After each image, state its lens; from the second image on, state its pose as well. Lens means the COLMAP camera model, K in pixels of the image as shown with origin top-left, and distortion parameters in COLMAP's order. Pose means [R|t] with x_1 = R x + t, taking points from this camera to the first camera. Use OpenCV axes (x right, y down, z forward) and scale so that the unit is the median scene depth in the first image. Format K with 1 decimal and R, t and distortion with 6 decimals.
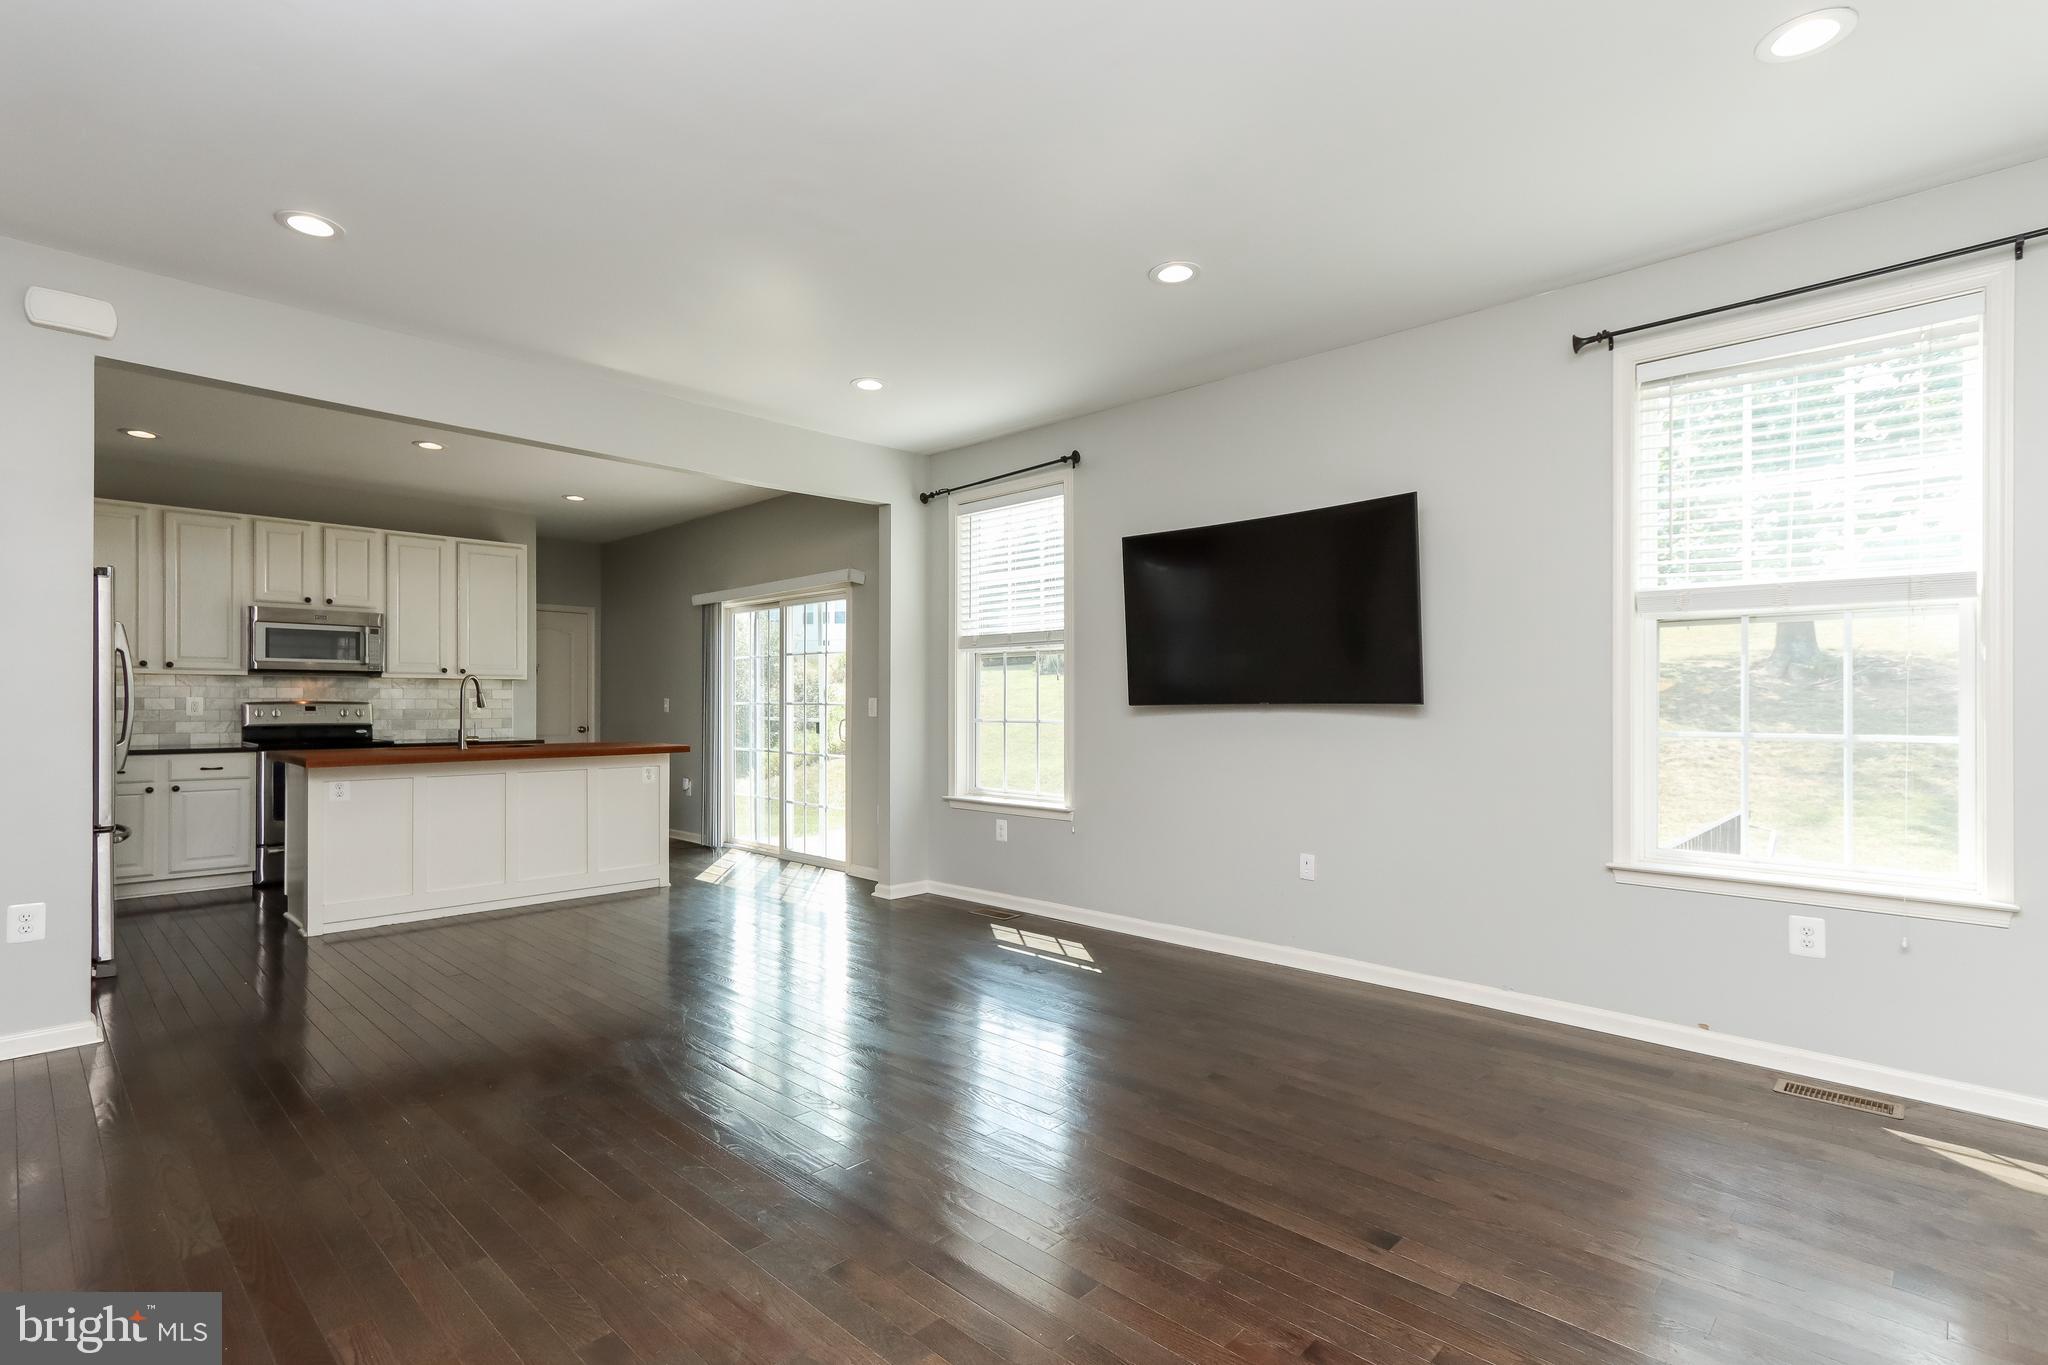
lens RADIAL K [[953.2, 0, 1009.9], [0, 953.2, 711.3], [0, 0, 1]] dist [0.008914, 0.000379]
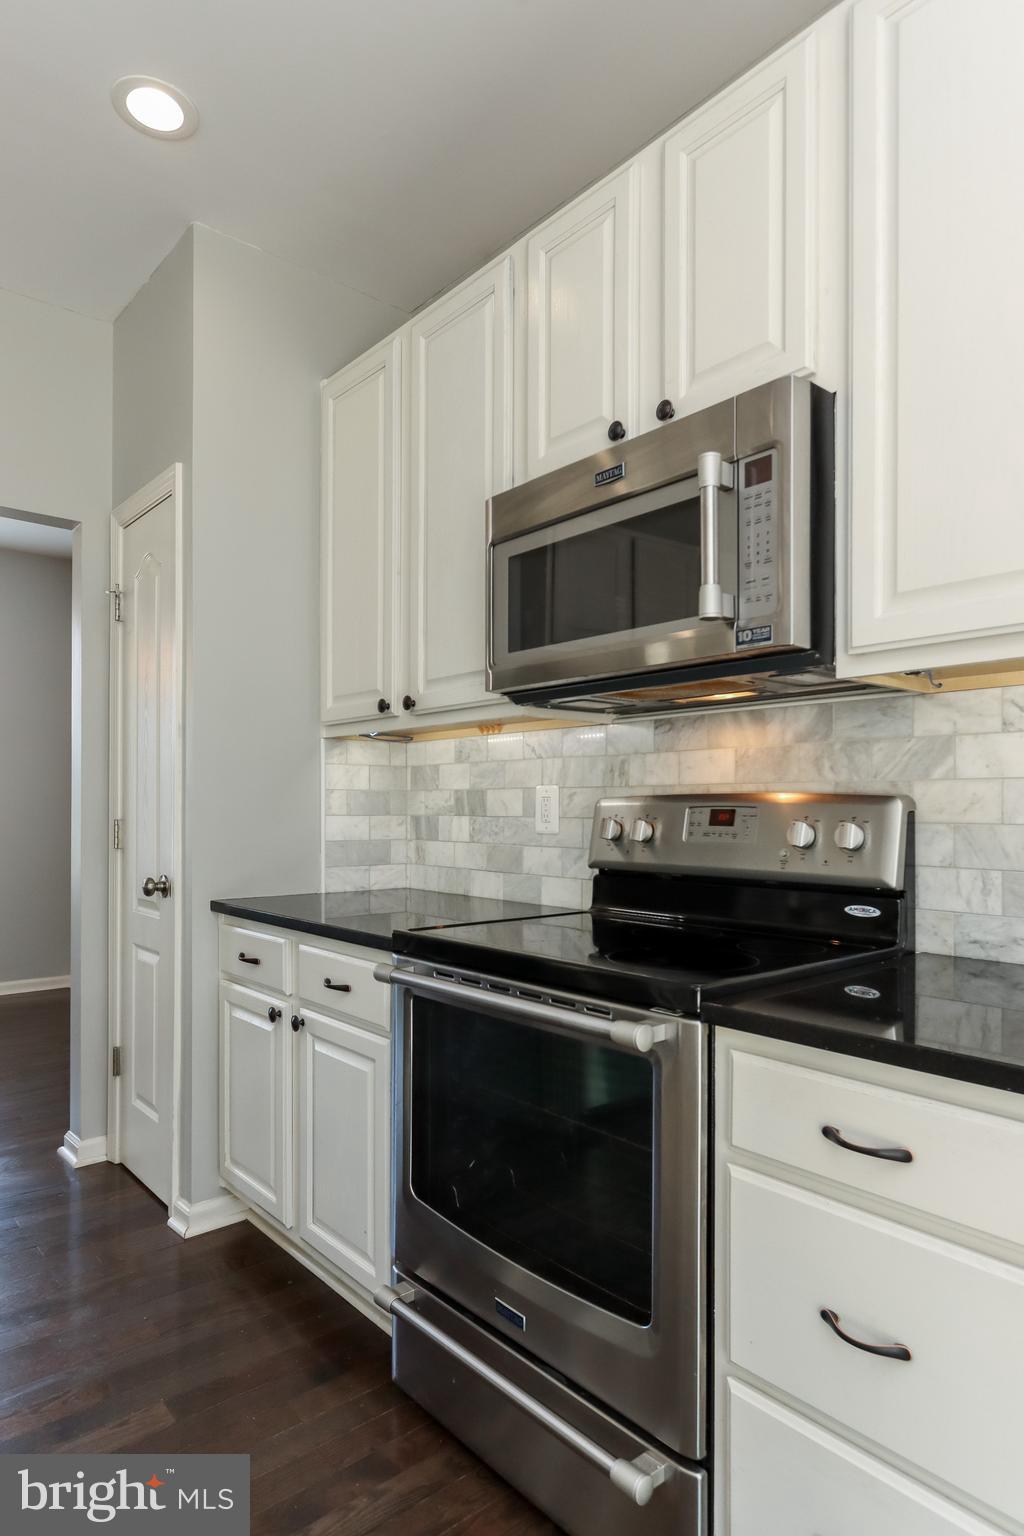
lens RADIAL K [[902.1, 0, 535.2], [0, 902.1, 803.0], [0, 0, 1]] dist [-0.000549, 0.002085]
pose [[-0.084315, -0.011958, -0.996367, -0.481025], [-0.019400, 0.999758, -0.010357, -0.003581], [0.996250, 0.018456, -0.084526, 1.024155]]
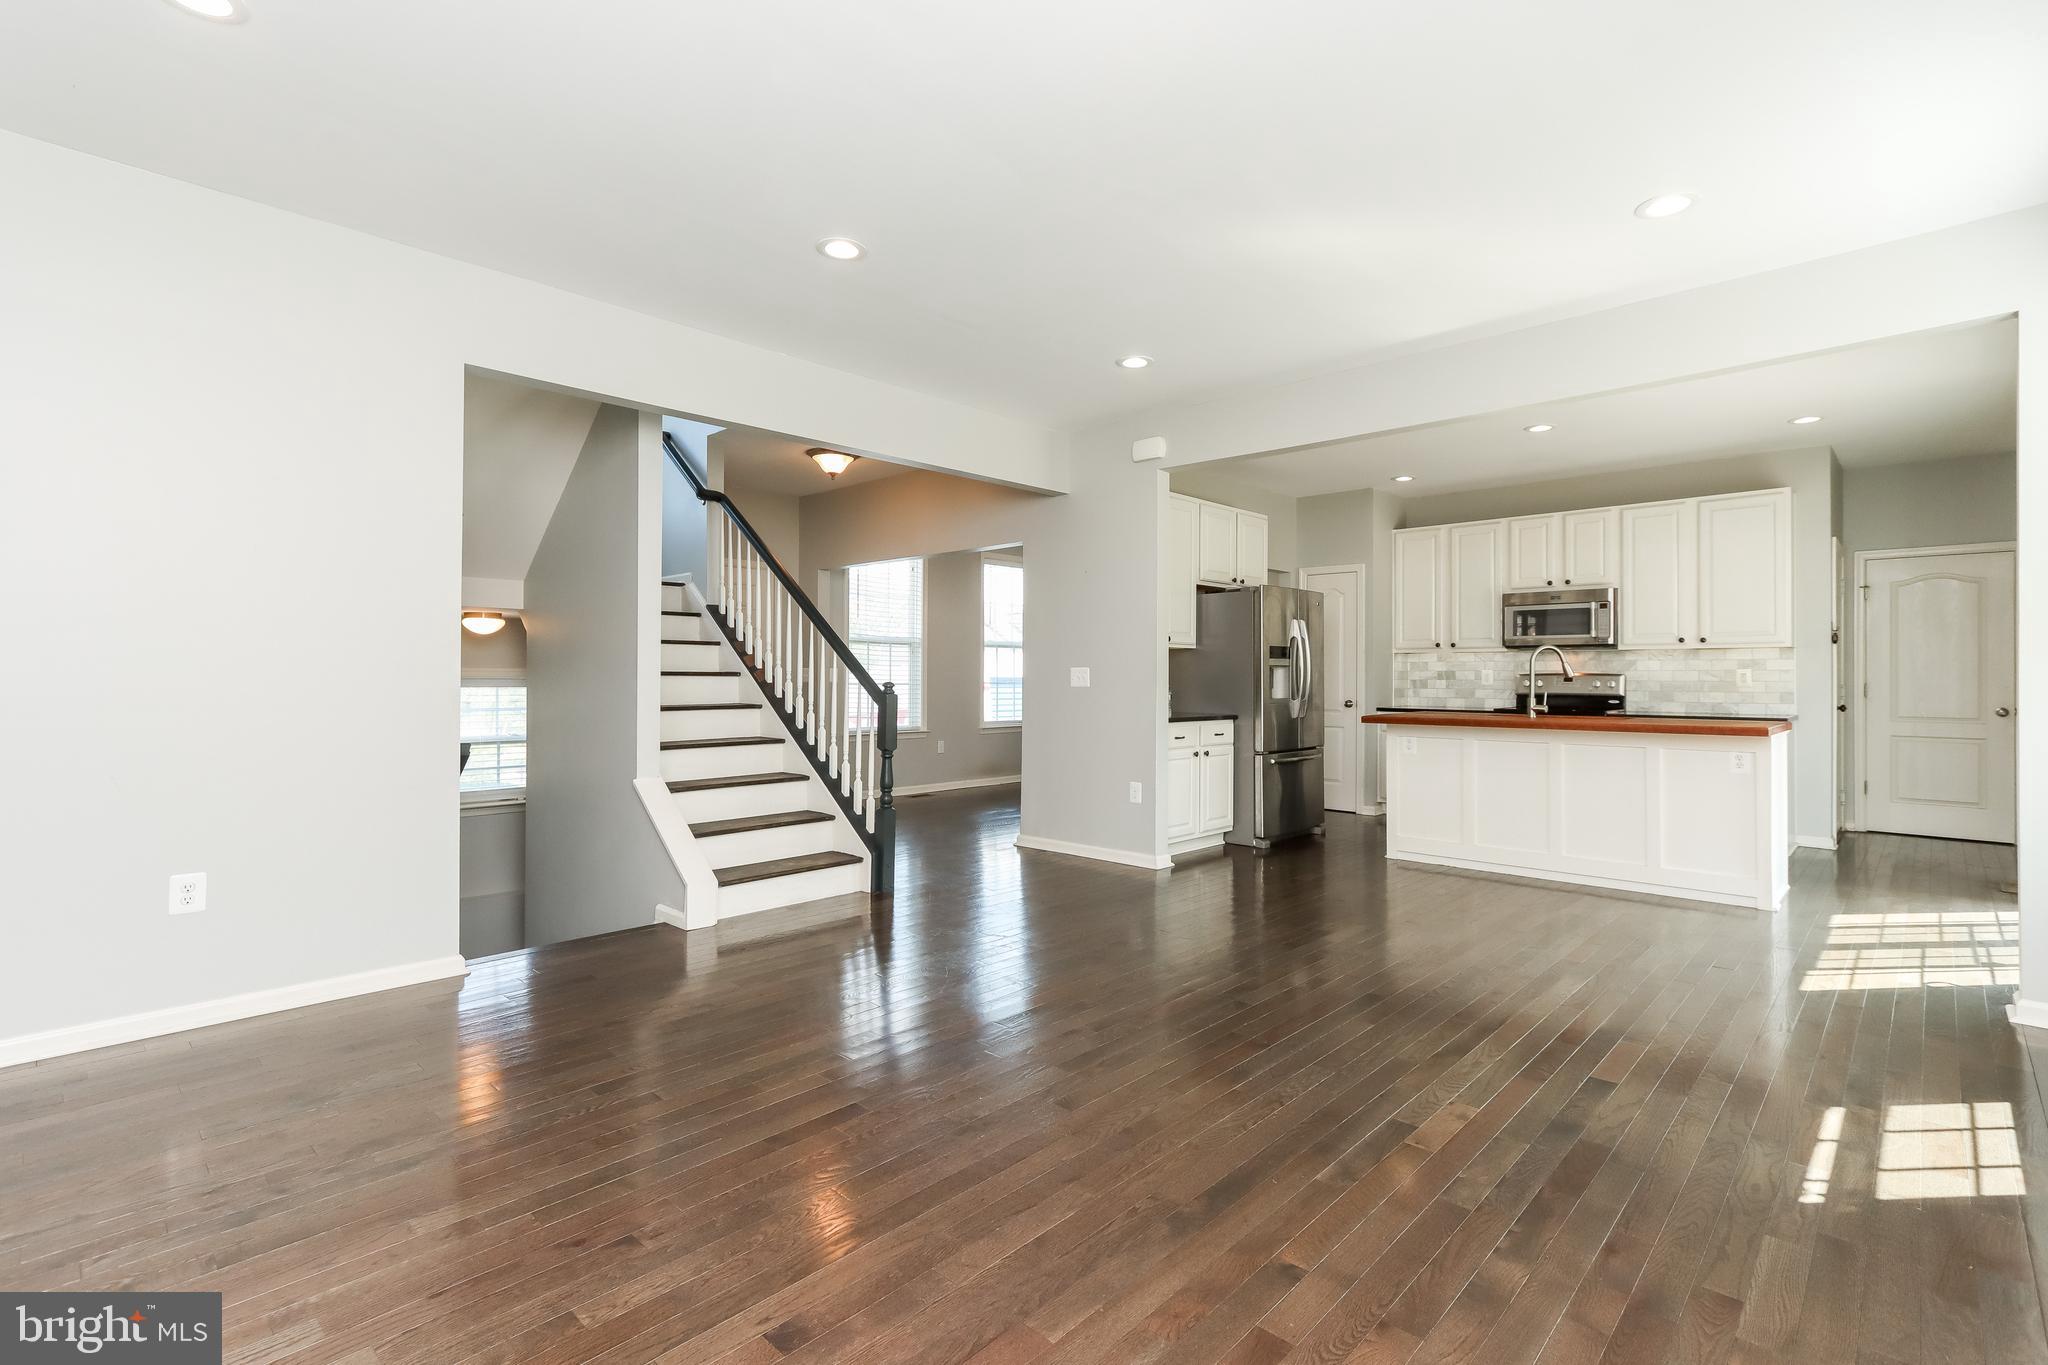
lens RADIAL K [[953.2, 0, 1025.2], [0, 953.2, 664.9], [0, 0, 1]] dist [0.008914, 0.000379]
pose [[0.008879, -0.017203, -0.999813, 0.383826], [-0.017396, 0.999698, -0.017356, 0.010557], [0.999809, 0.017547, 0.008577, 0.388822]]
